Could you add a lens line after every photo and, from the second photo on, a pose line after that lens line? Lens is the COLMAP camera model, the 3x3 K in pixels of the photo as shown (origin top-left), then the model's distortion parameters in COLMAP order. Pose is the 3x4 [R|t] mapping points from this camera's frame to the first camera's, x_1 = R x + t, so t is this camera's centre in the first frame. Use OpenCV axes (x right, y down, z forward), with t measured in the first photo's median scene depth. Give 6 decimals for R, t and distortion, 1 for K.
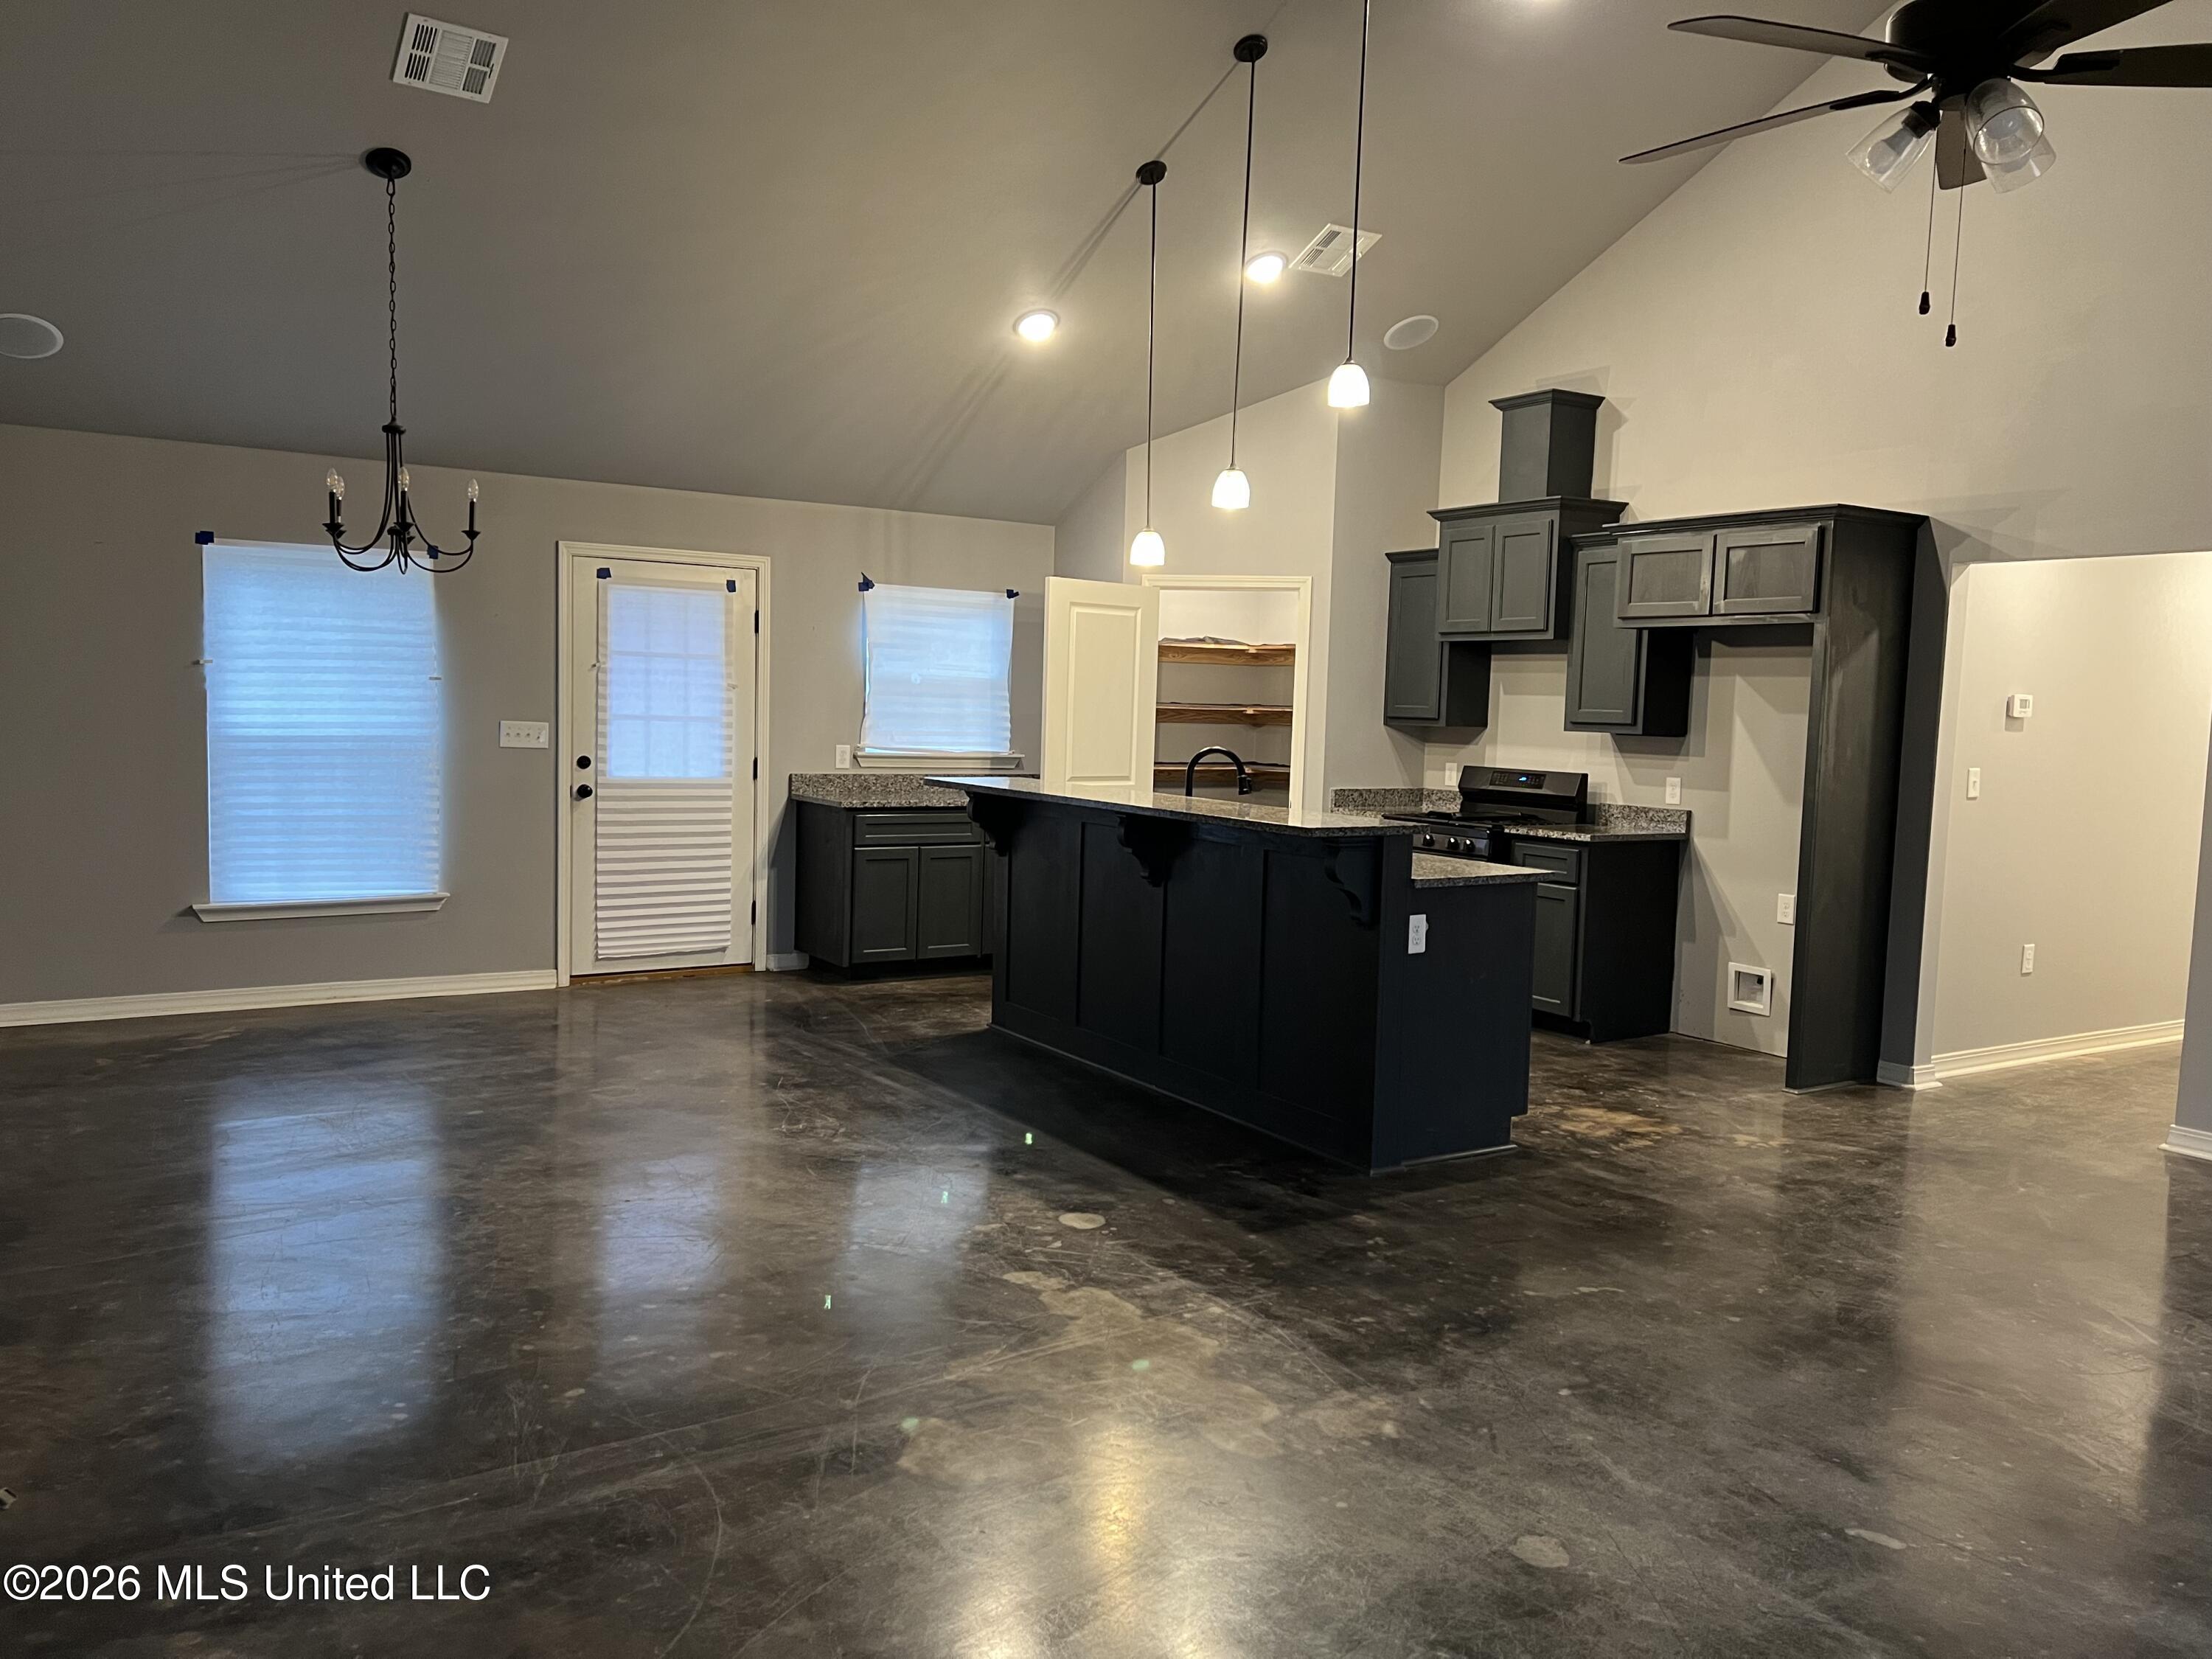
lens RADIAL K [[1663.0, 0, 1106.0], [0, 1663.0, 829.5], [0, 0, 1]] dist [0.099398, -0.130810]
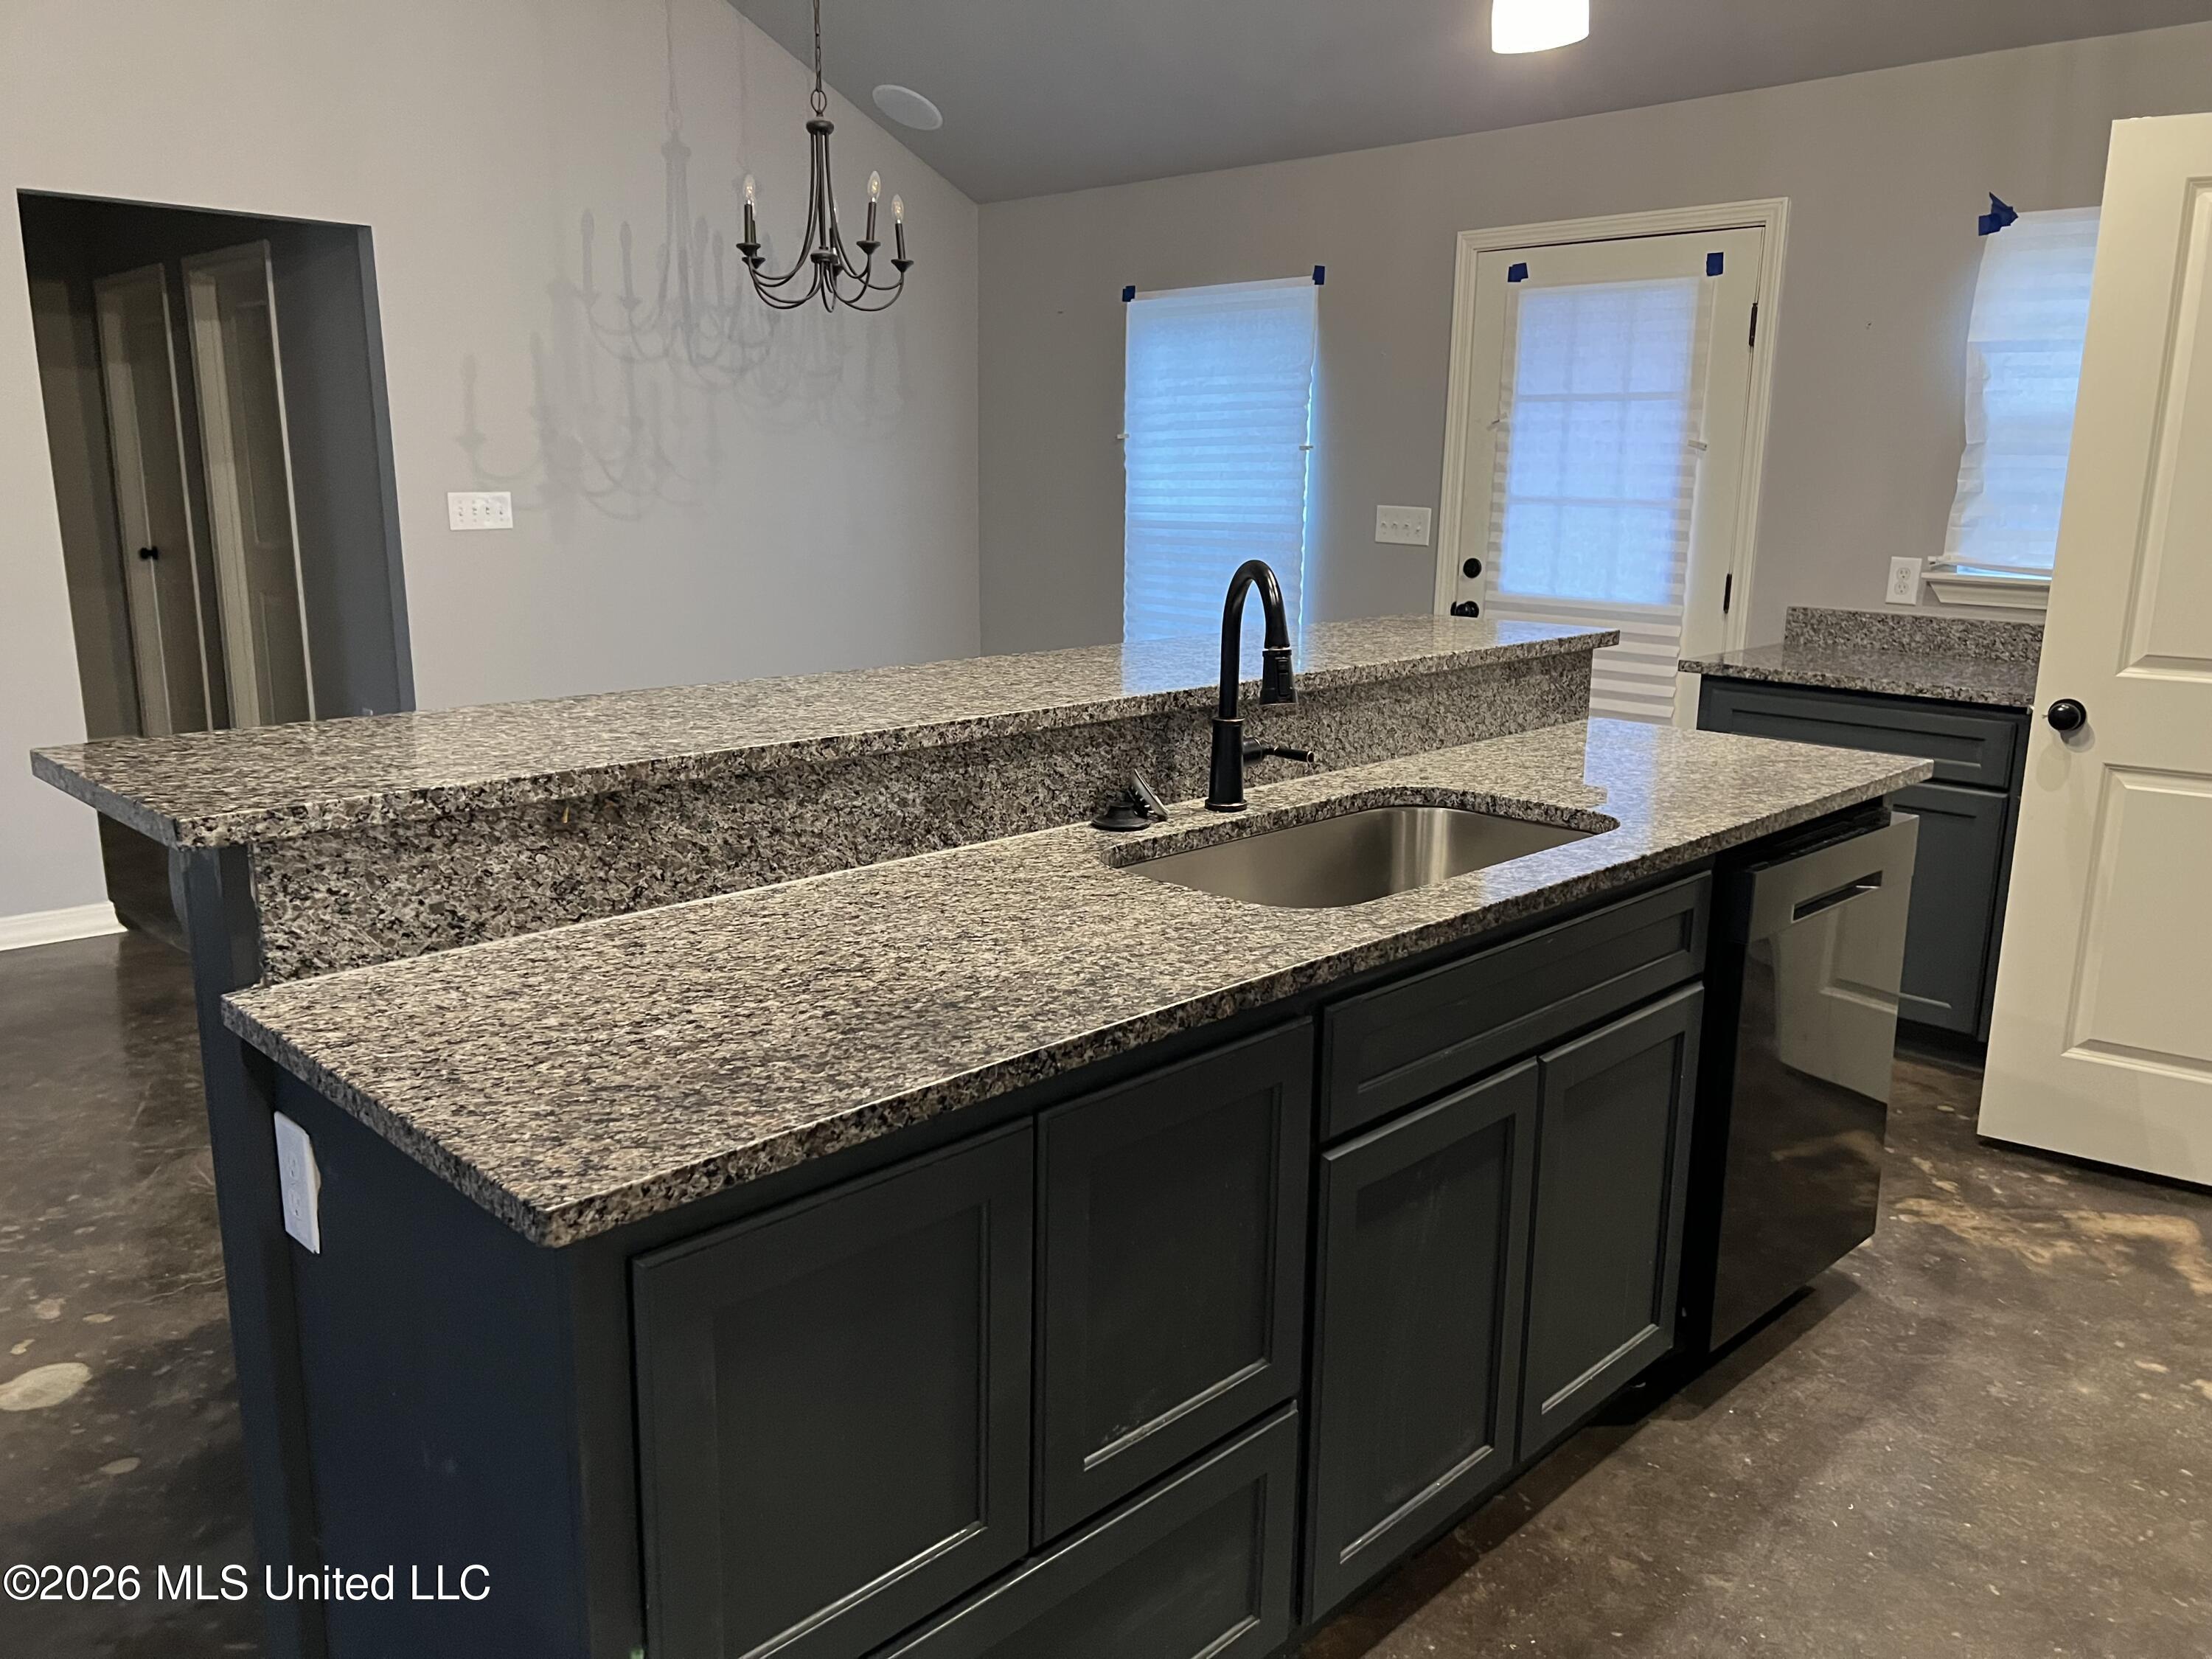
lens RADIAL K [[1668.2, 0, 1097.7], [0, 1668.2, 813.4], [0, 0, 1]] dist [0.059096, -0.052469]
pose [[0.198956, 0.177768, -0.963750, 0.345898], [-0.083960, 0.982887, 0.163966, -0.043275], [0.976405, 0.048294, 0.210477, 0.757008]]
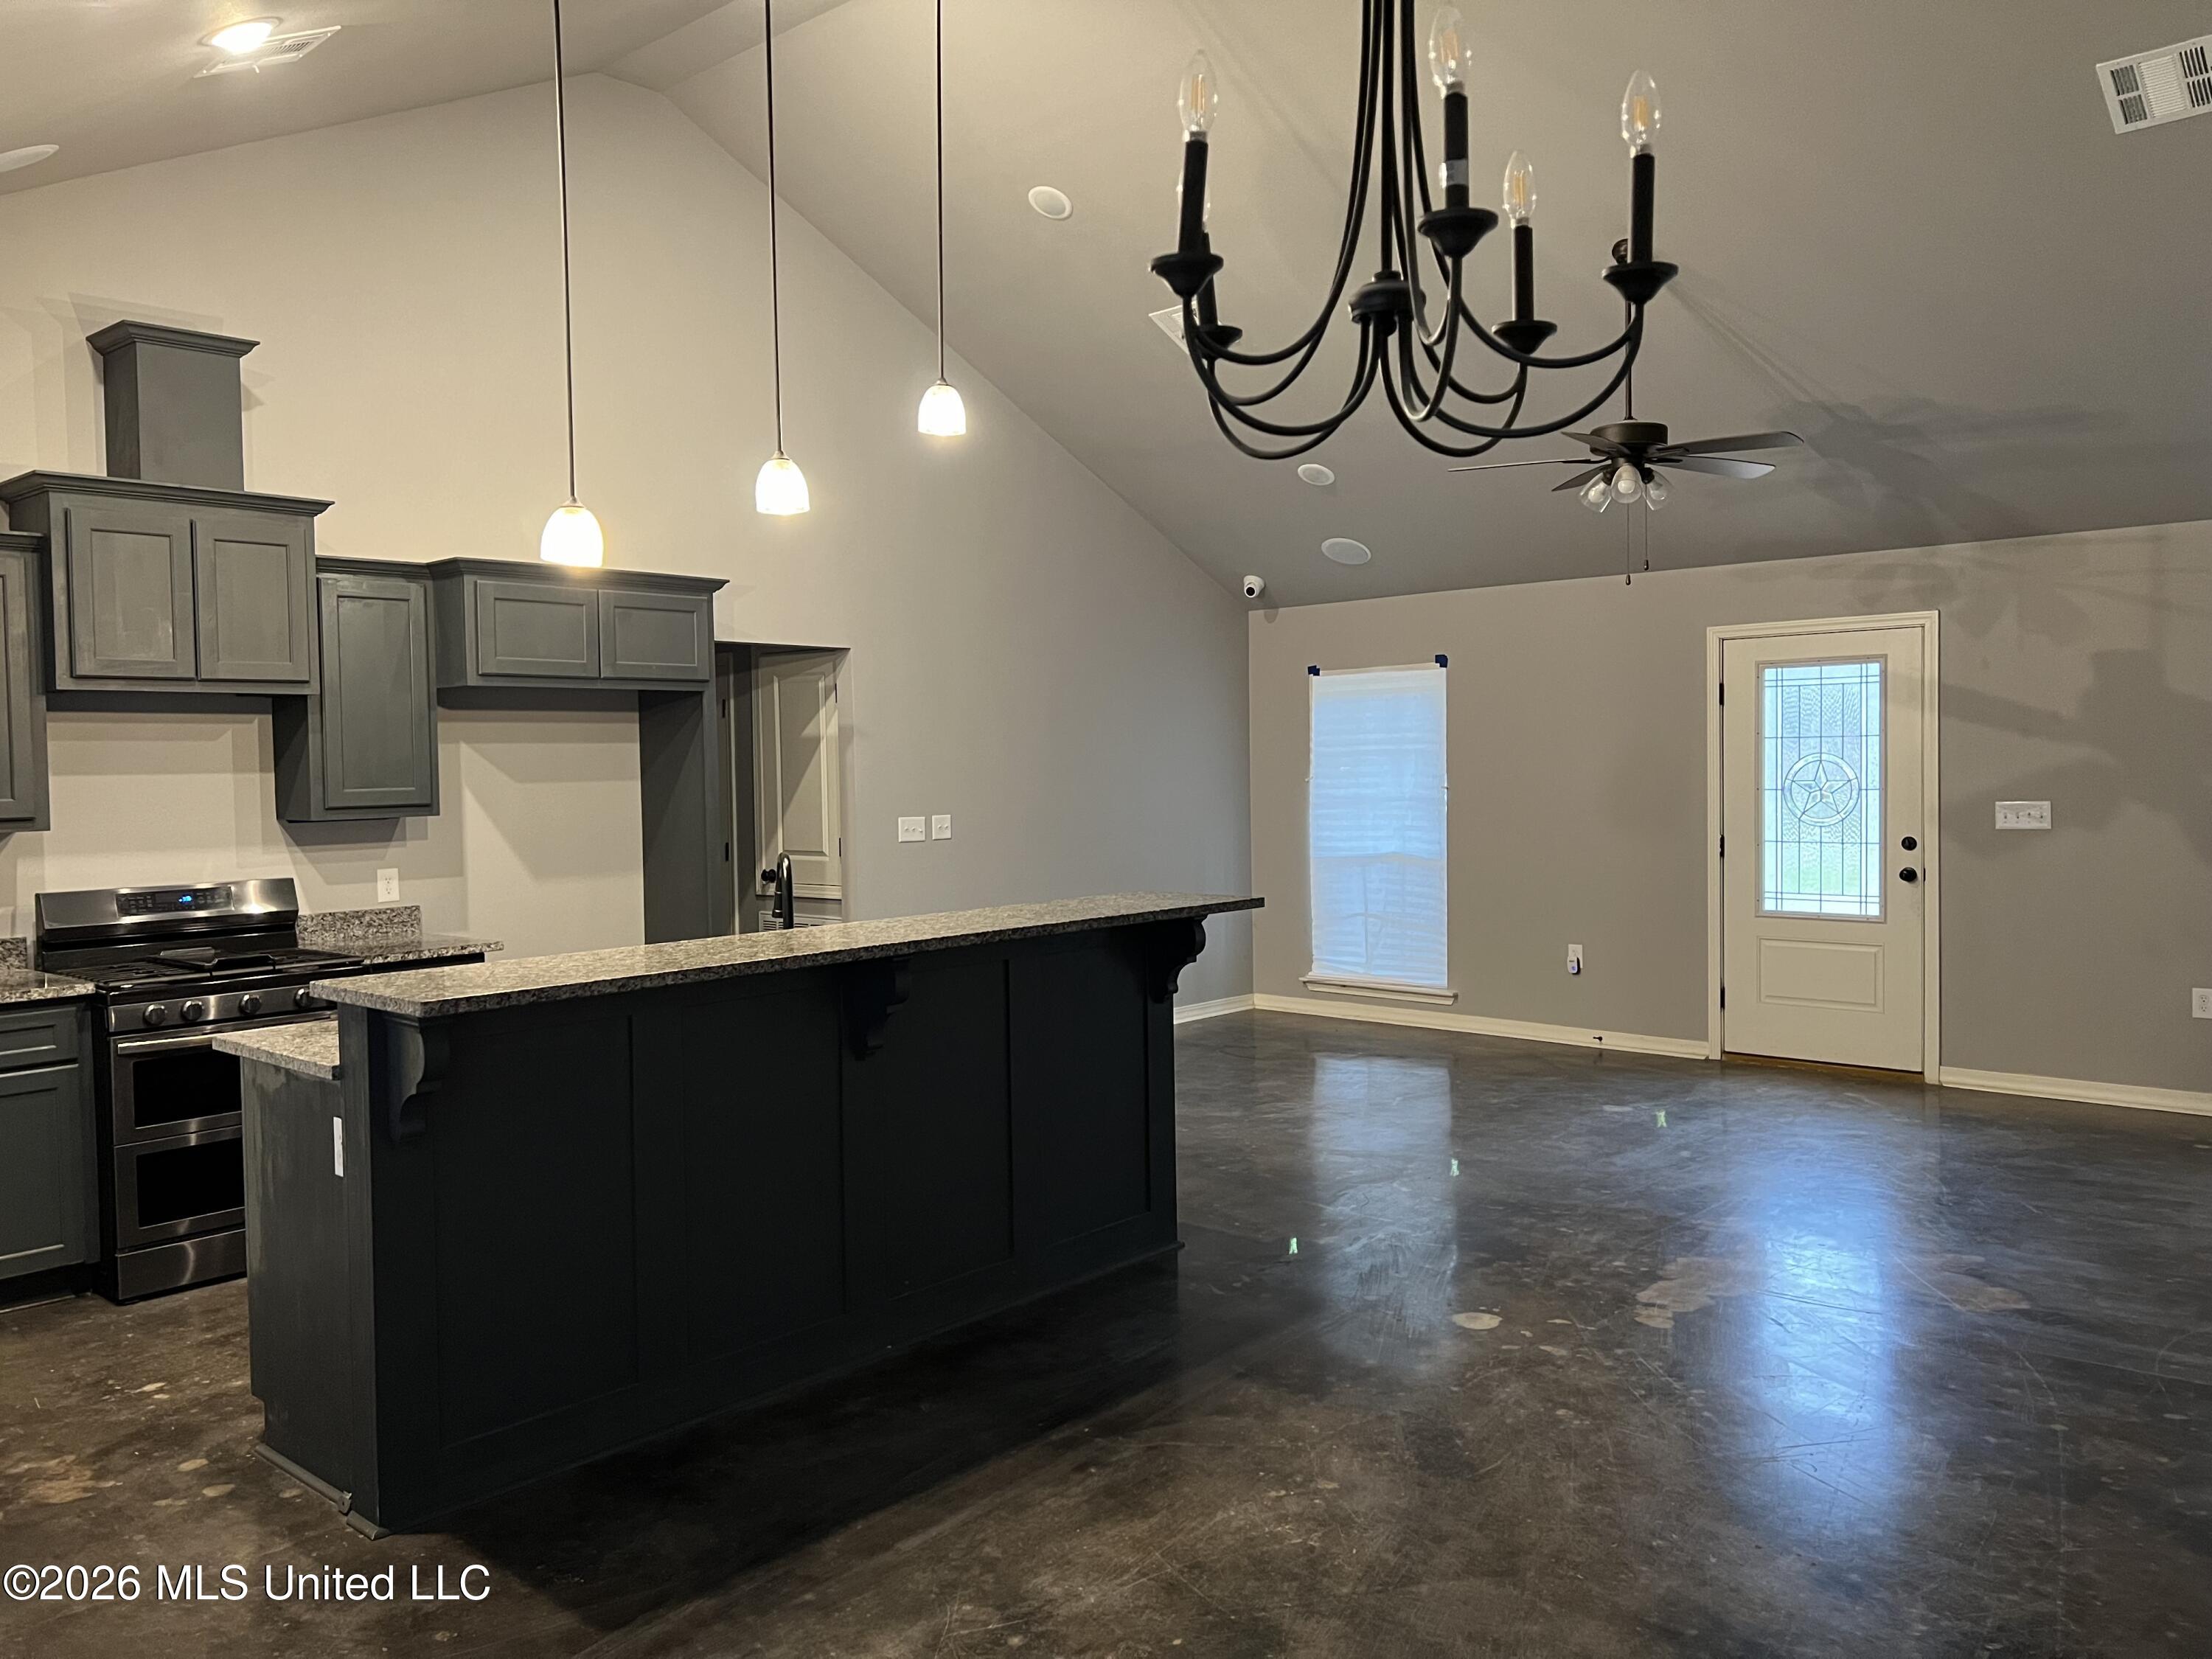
lens RADIAL K [[1633.7, 0, 1130.7], [0, 1633.7, 824.2], [0, 0, 1]] dist [0.009849, 0.003801]
pose [[-0.266348, -0.058913, 0.962075, -0.524055], [0.089739, 0.992279, 0.085606, -0.089270], [-0.959690, 0.109137, -0.259005, 0.873876]]
